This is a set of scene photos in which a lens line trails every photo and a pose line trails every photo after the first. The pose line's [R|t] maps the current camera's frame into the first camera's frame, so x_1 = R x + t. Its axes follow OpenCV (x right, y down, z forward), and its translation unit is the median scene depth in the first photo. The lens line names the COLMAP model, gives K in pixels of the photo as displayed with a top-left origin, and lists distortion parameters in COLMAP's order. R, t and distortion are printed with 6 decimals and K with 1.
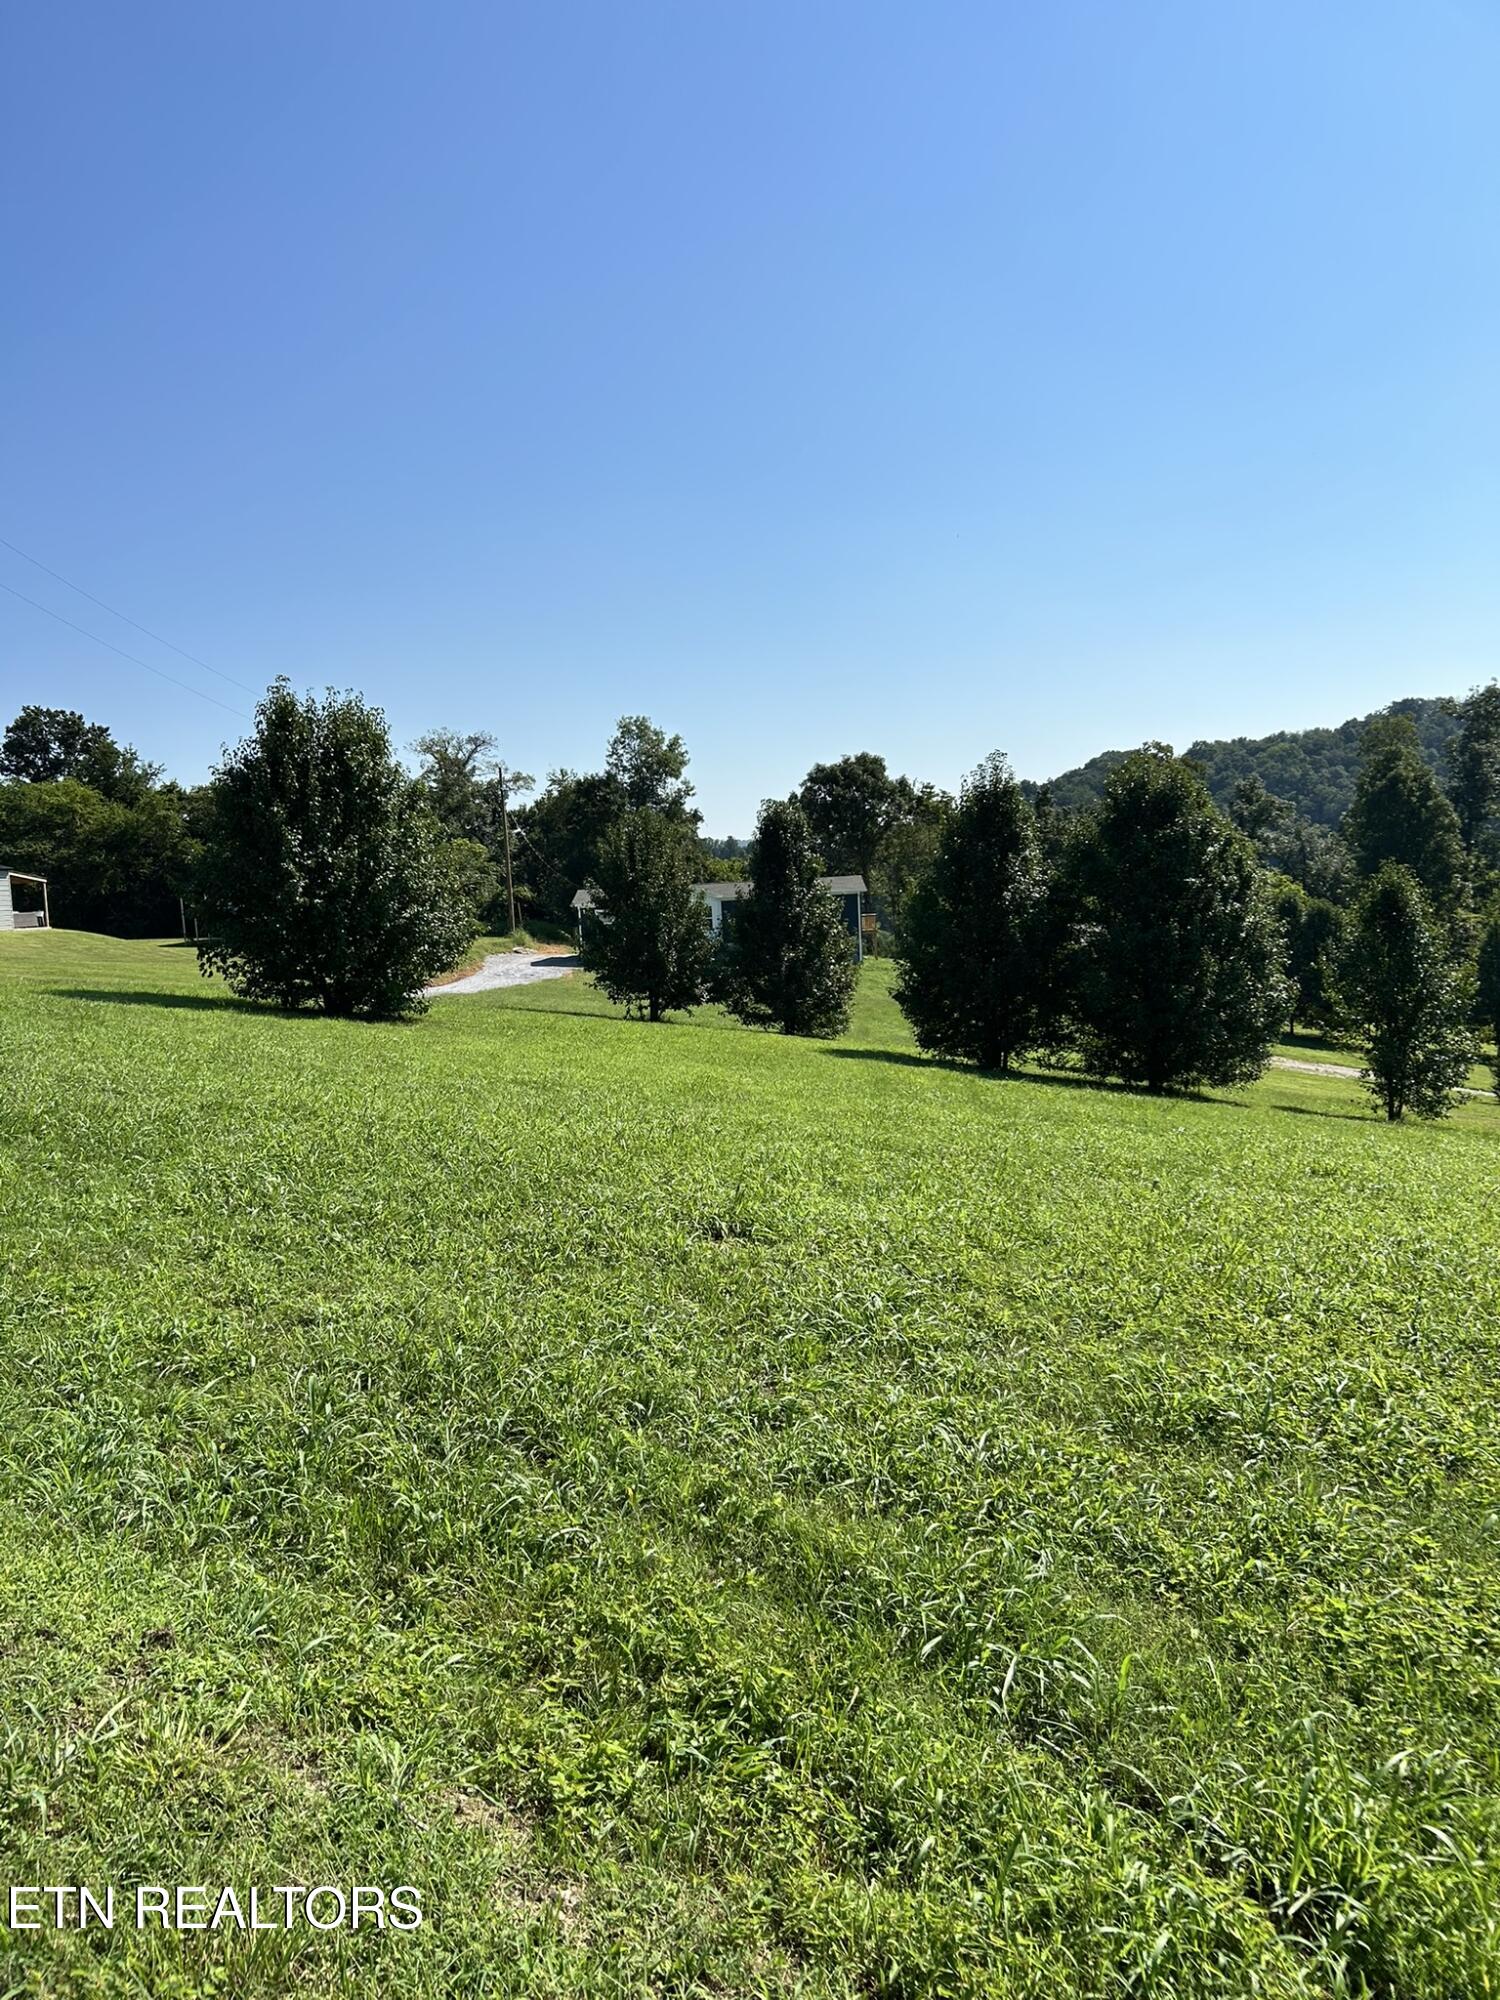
lens RADIAL K [[1504.1, 0, 750.0], [0, 1504.1, 1000.0], [0, 0, 1]] dist [0.024318, -0.001860]
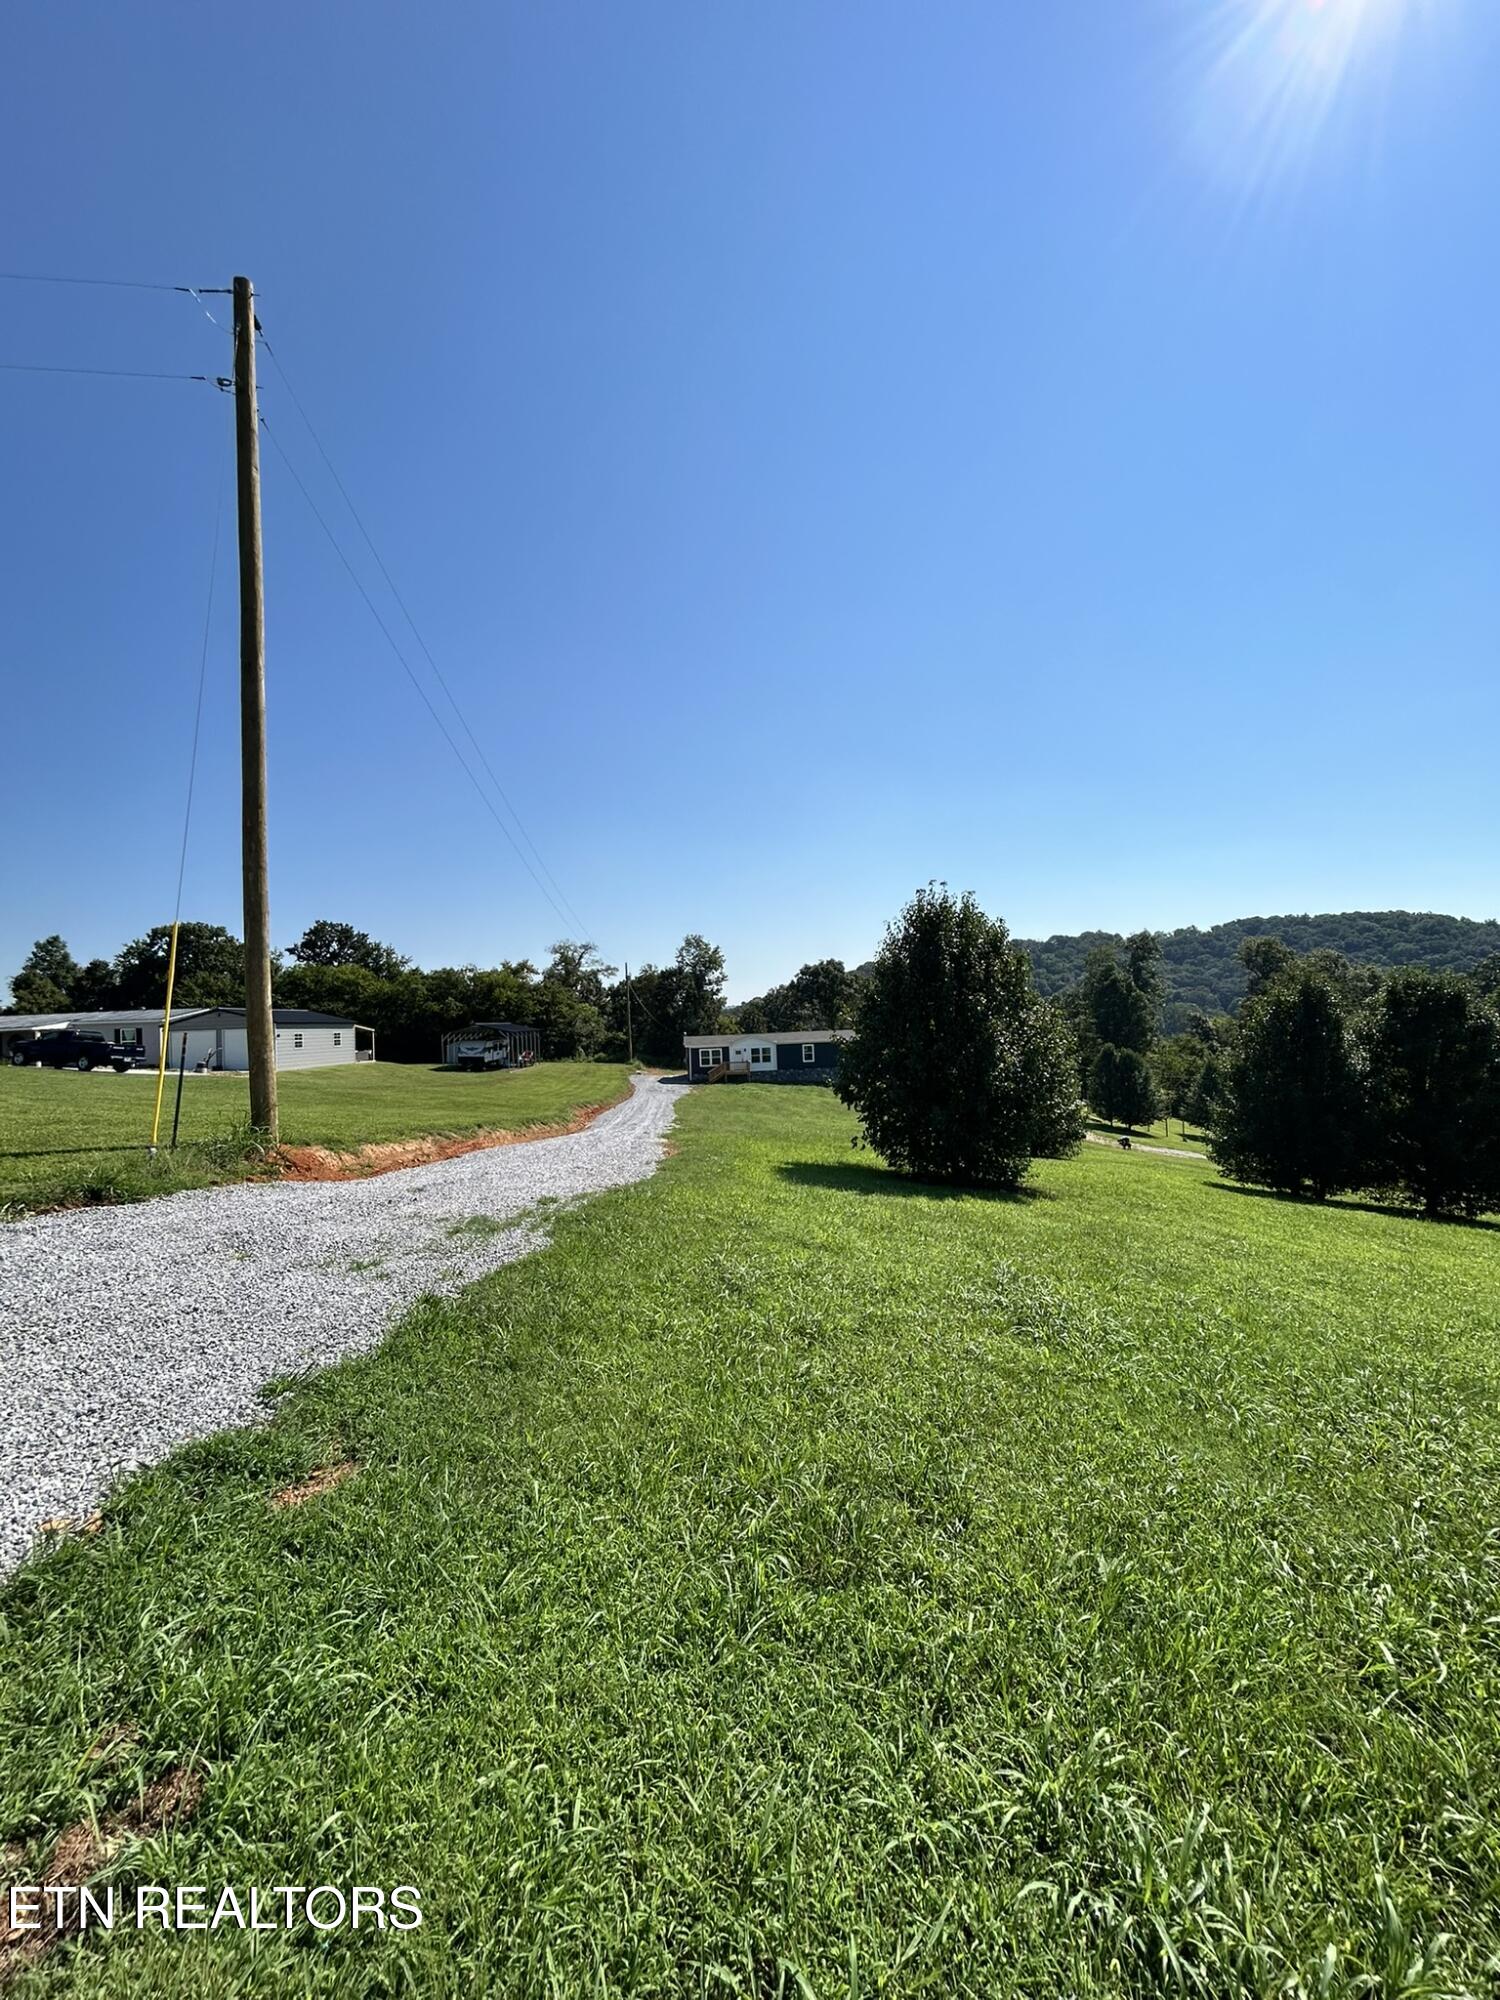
lens RADIAL K [[803.1, 0, 750.0], [0, 803.1, 1000.0], [0, 0, 1]] dist [0.000737, 0.000016]
pose [[0.994383, 0.016988, 0.104473, -0.107636], [-0.005358, 0.993849, -0.110615, -0.013193], [-0.105710, 0.109434, 0.988357, 0.095168]]
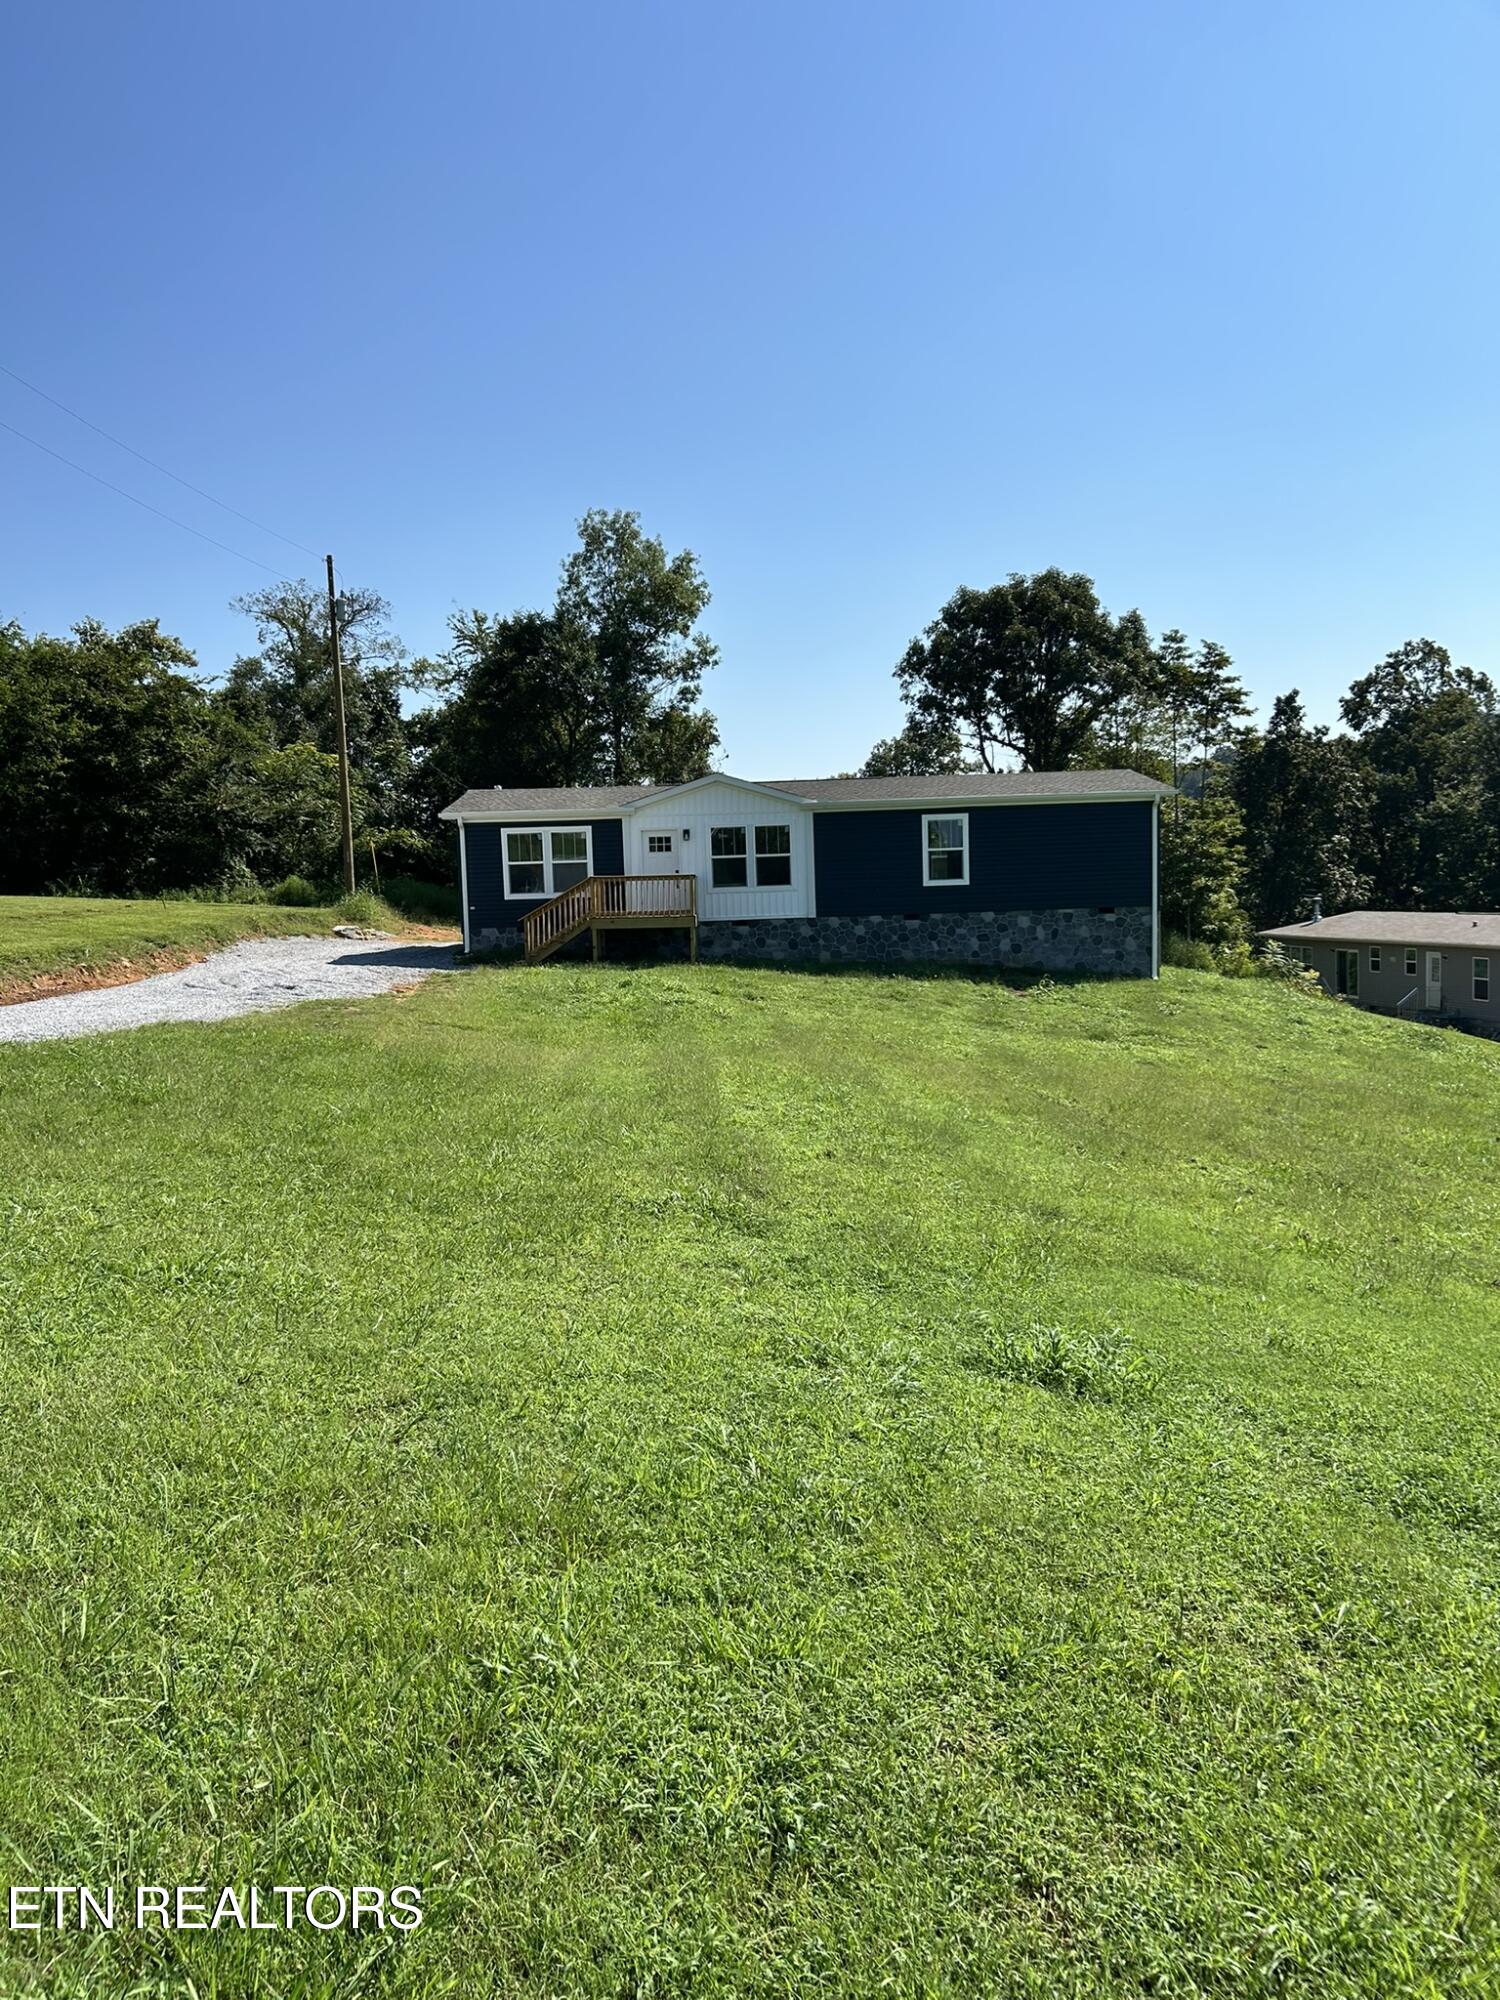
lens RADIAL K [[1504.1, 0, 750.0], [0, 1504.1, 1000.0], [0, 0, 1]] dist [0.024318, -0.001860]
pose [[0.999624, 0.021485, 0.017055, -0.031870], [-0.021356, 0.999742, -0.007711, -0.009430], [-0.017216, 0.007344, 0.999825, 0.455220]]
